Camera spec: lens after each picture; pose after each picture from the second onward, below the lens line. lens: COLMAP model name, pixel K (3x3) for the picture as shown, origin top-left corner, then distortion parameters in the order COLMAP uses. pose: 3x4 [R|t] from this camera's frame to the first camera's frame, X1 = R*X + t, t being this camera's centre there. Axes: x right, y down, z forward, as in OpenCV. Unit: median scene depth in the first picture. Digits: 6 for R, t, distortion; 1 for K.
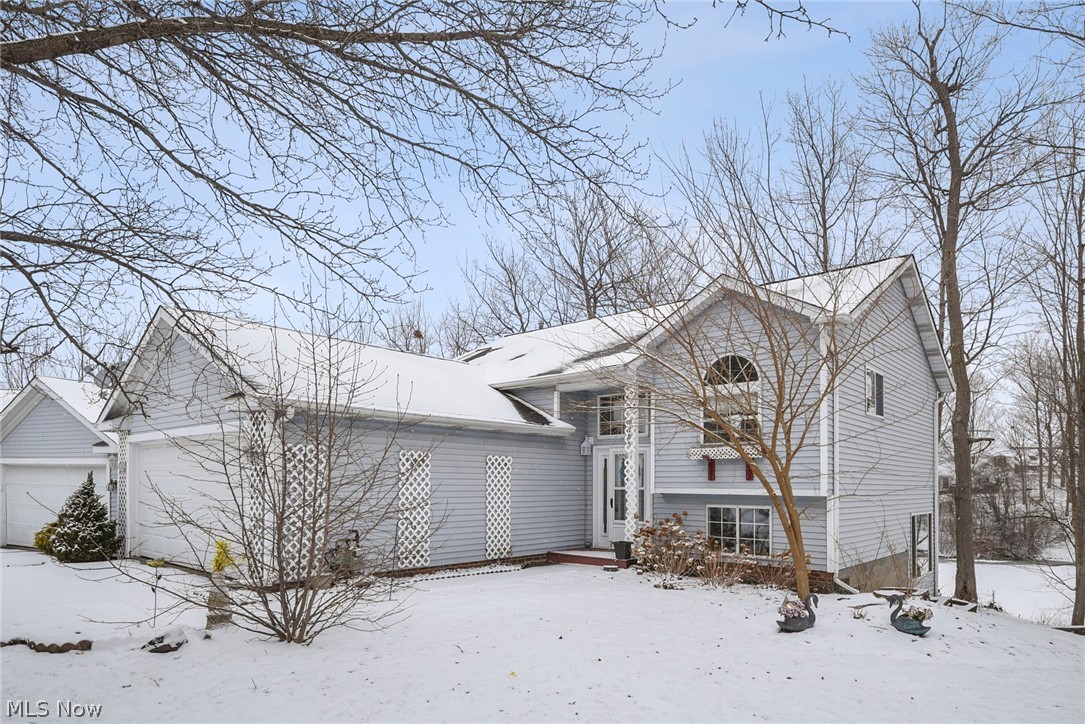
lens RADIAL K [[626.8, 0, 542.5], [0, 626.8, 362.0], [0, 0, 1]] dist [-0.002875, -0.014407]
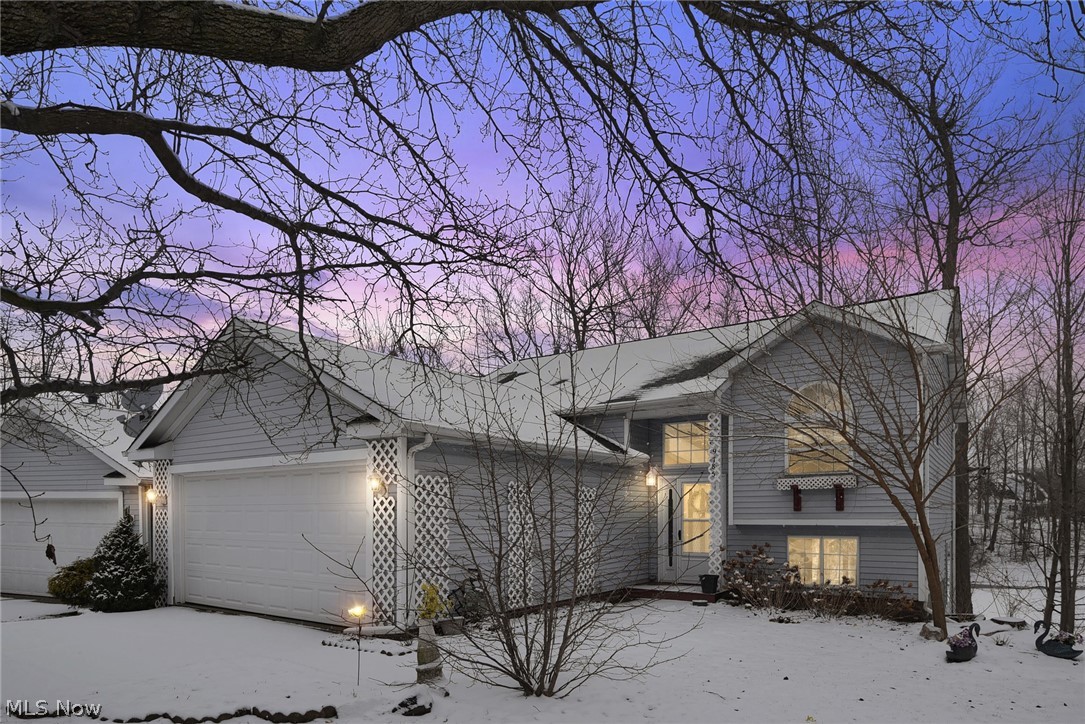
lens RADIAL K [[651.7, 0, 541.7], [0, 651.7, 401.5], [0, 0, 1]] dist [-0.002355, -0.024557]
pose [[0.993431, 0.010929, 0.113910, -0.258725], [-0.013168, 0.999734, 0.018917, 0.004129], [-0.113673, -0.020293, 0.993311, 0.040730]]
